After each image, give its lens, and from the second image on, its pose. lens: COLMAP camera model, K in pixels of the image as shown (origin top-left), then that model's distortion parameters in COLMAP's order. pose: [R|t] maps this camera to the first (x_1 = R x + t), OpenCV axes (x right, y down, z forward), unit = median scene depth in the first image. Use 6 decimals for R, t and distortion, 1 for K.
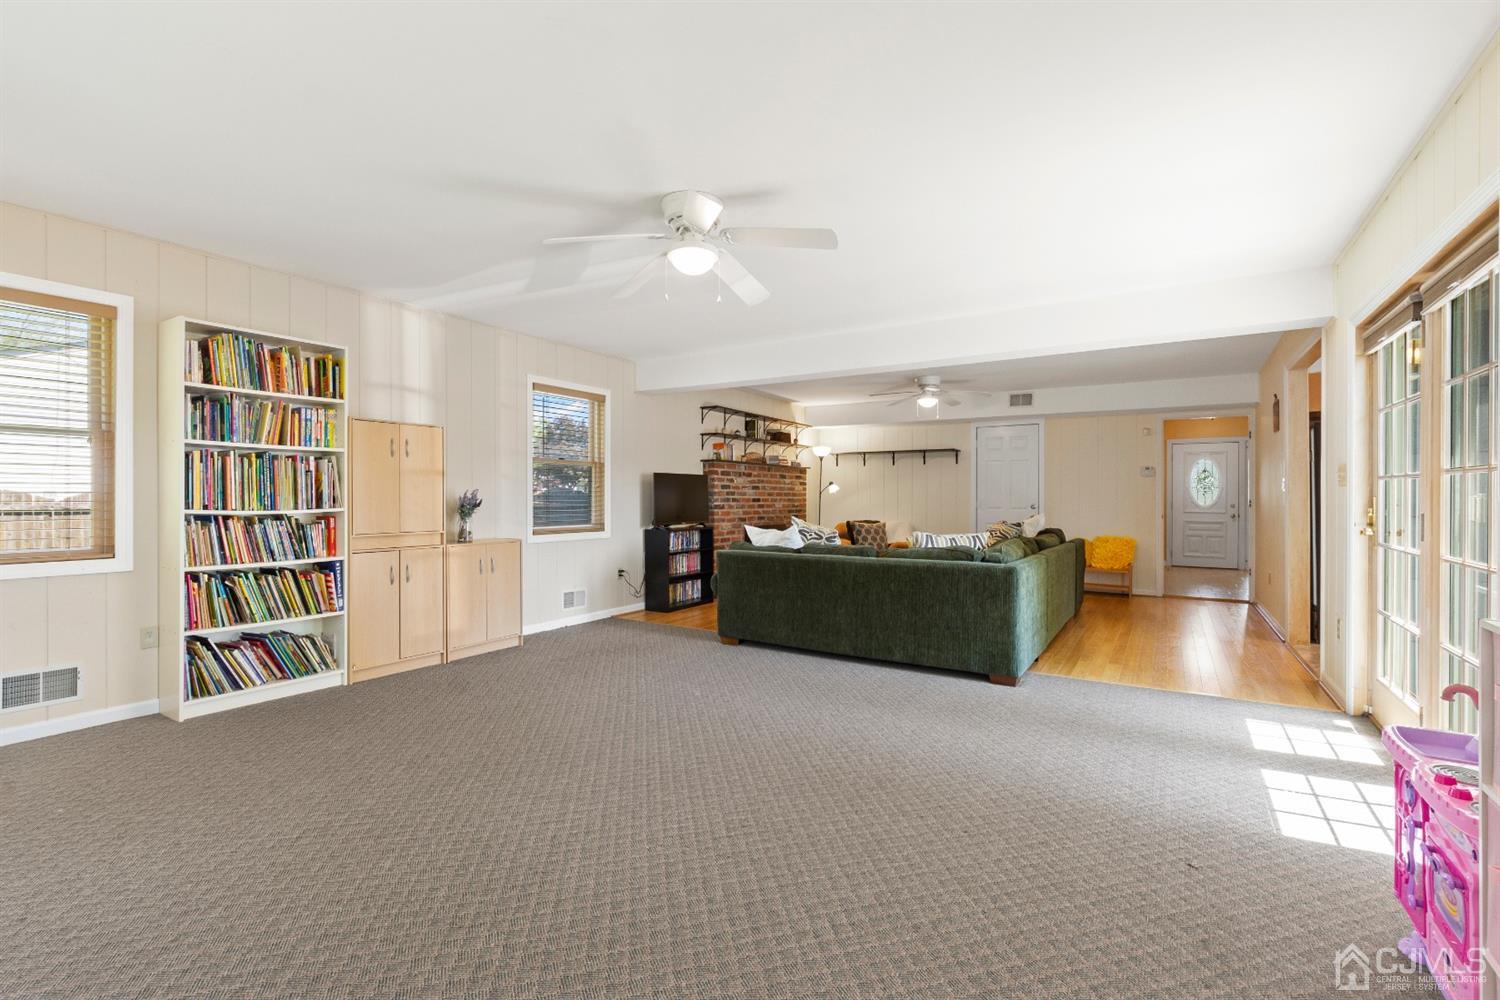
lens RADIAL K [[661.2, 0, 757.1], [0, 661.2, 501.4], [0, 0, 1]] dist [-0.000836, -0.000063]
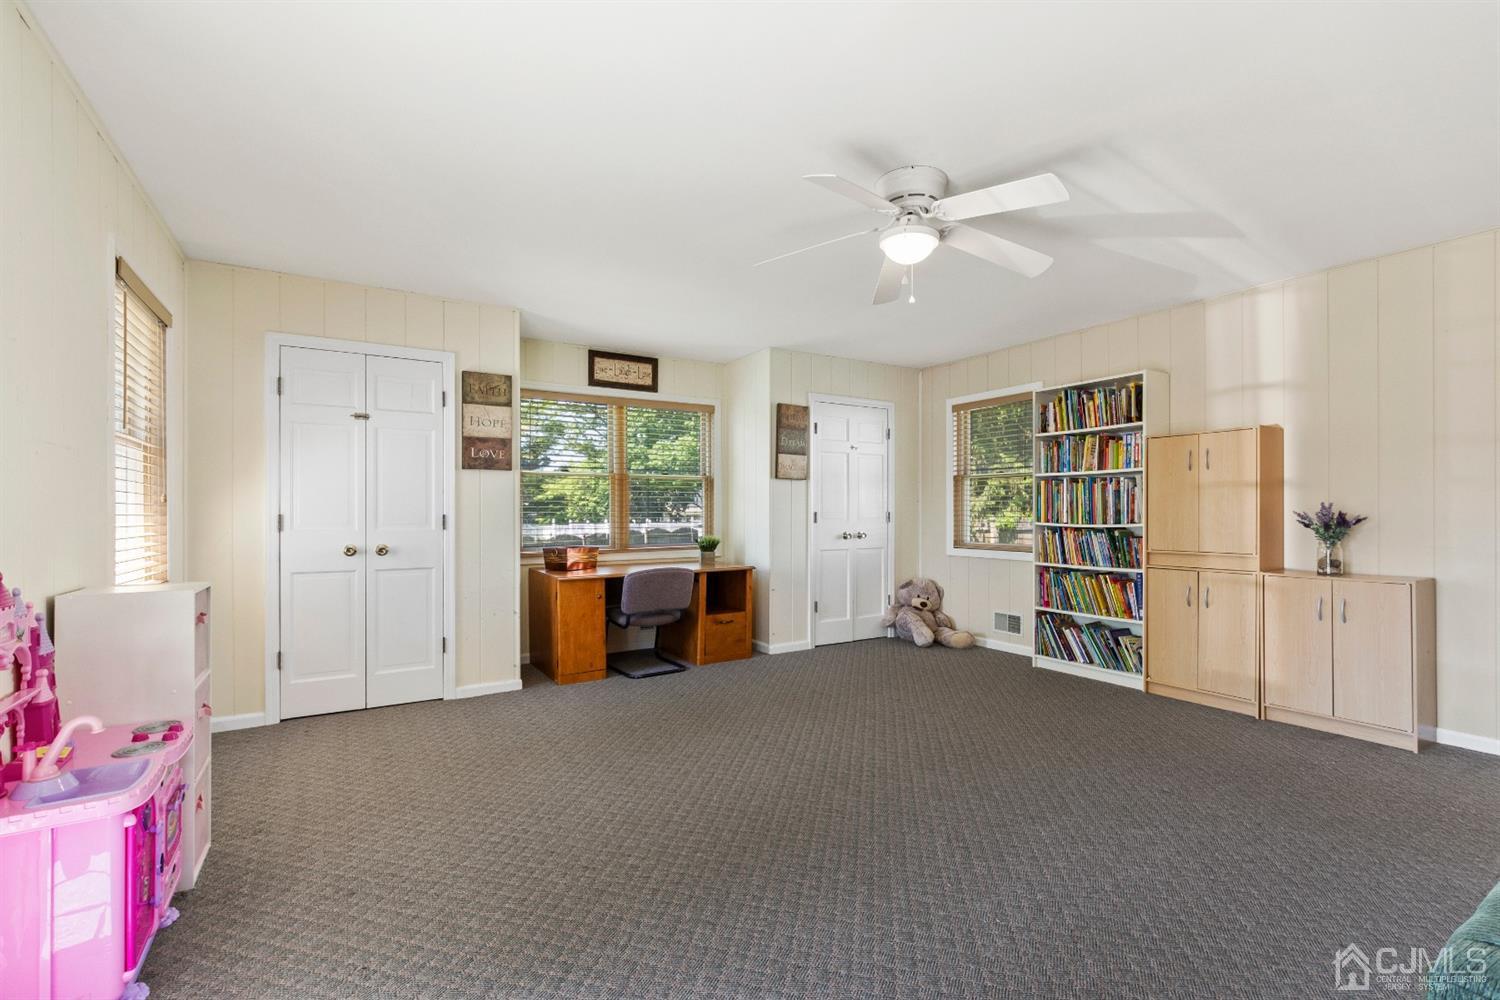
lens RADIAL K [[661.2, 0, 755.9], [0, 661.2, 509.6], [0, 0, 1]] dist [-0.000836, -0.000063]
pose [[-0.438545, -0.004737, -0.898697, 0.594264], [-0.005537, 0.999981, -0.002569, -0.006416], [0.898692, 0.003849, -0.438564, 0.903480]]
